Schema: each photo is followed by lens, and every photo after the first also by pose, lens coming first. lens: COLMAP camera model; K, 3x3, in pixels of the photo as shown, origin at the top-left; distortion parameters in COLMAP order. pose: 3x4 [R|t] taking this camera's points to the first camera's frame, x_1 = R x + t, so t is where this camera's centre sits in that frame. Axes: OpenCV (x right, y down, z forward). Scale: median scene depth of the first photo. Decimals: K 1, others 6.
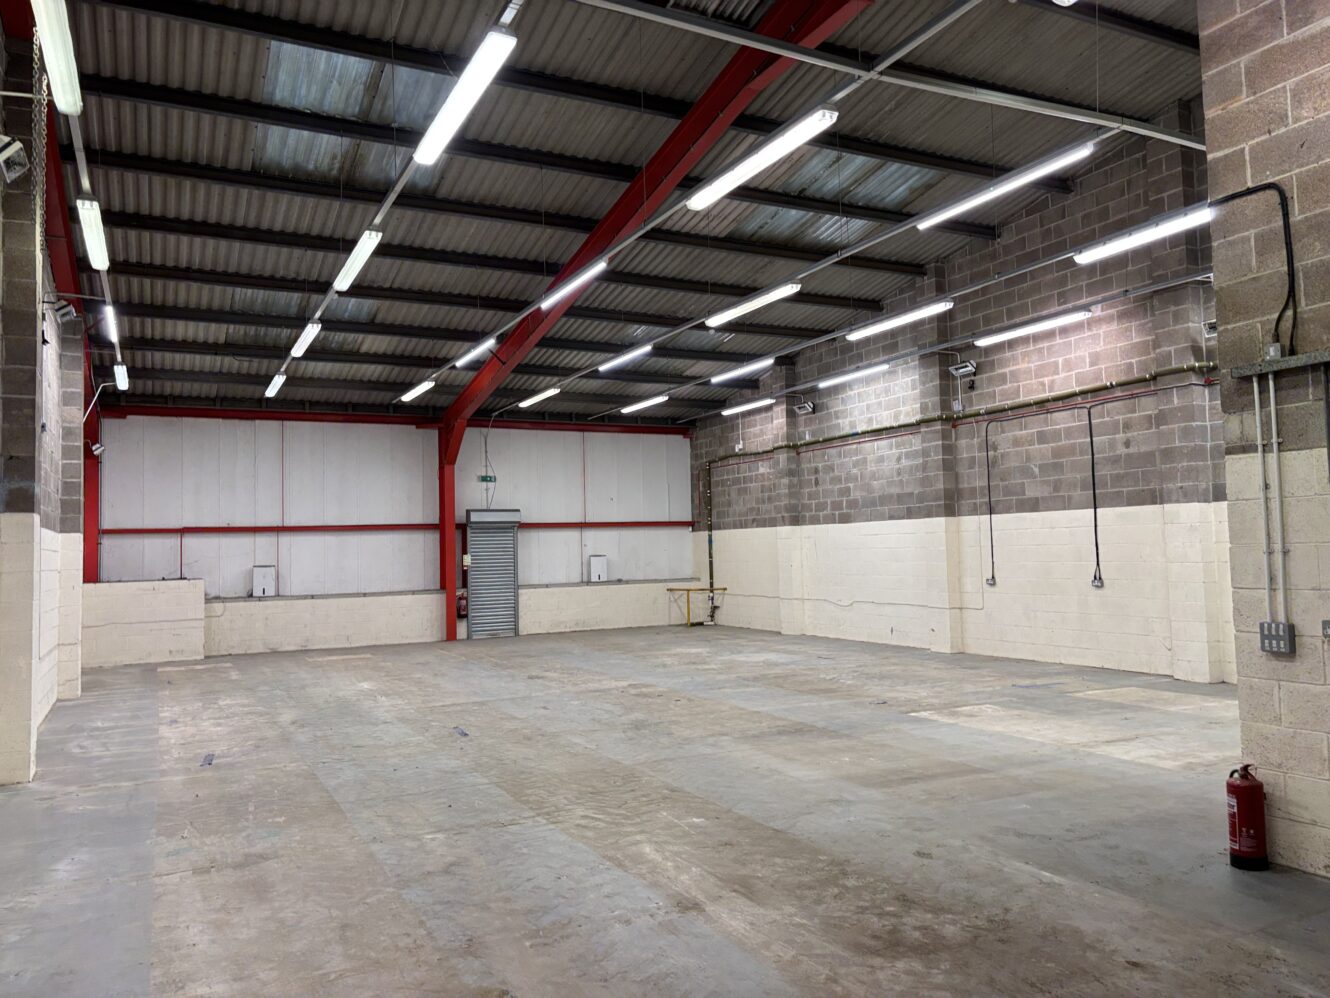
lens RADIAL K [[1001.8, 0, 665.0], [0, 1001.8, 499.0], [0, 0, 1]] dist [0.012223, -0.000588]
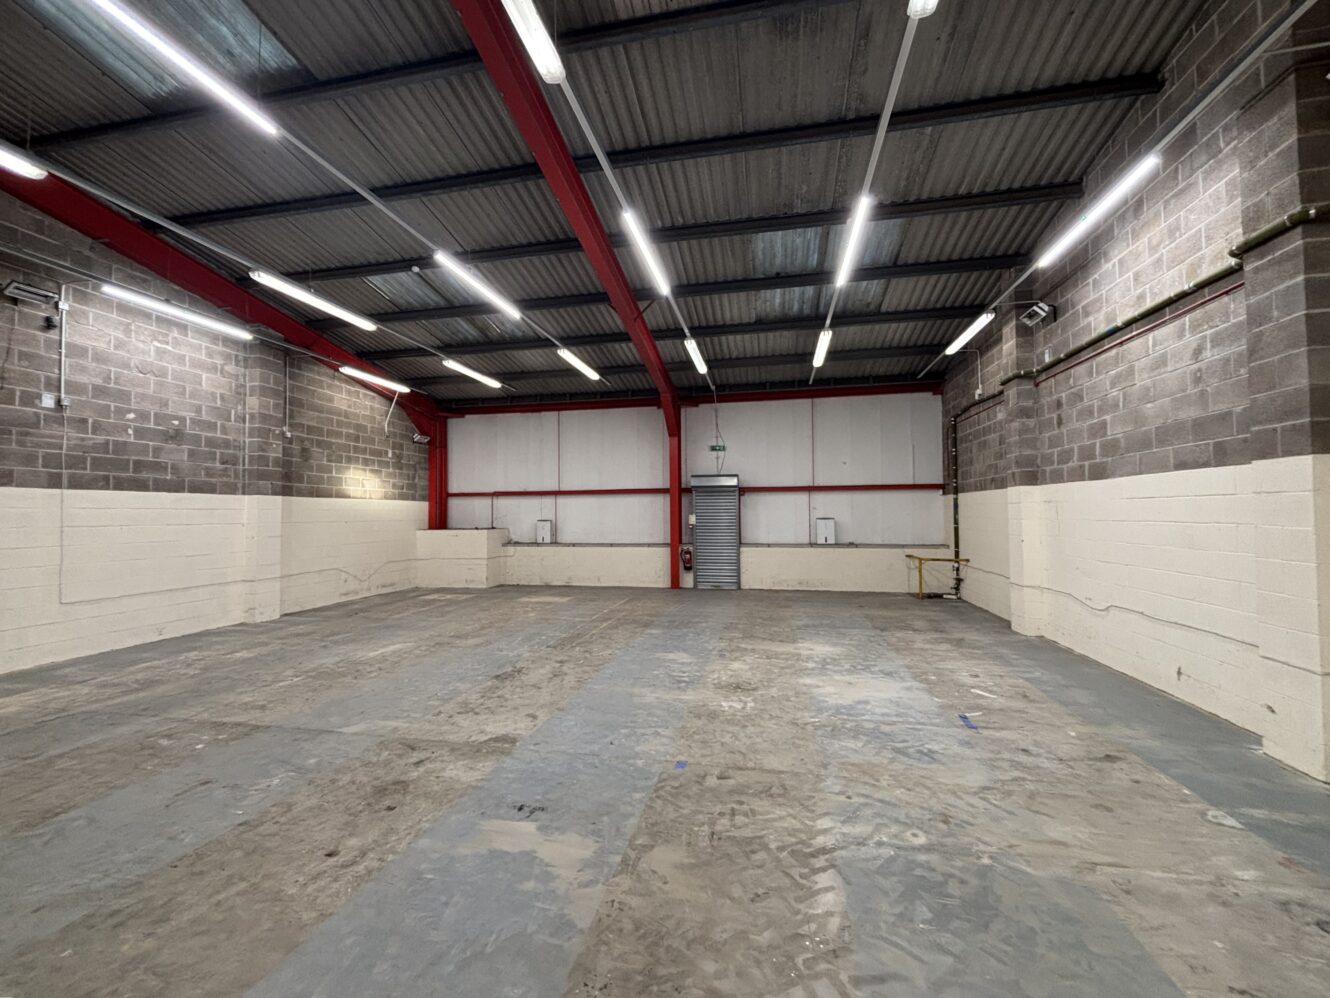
lens RADIAL K [[537.6, 0, 658.4], [0, 537.6, 499.2], [0, 0, 1]] dist [-0.000635, -0.000267]
pose [[0.765421, 0.003548, -0.643520, 0.173191], [0.019330, 0.999407, 0.028501, 0.020180], [0.643240, -0.034254, 0.764898, 0.526581]]
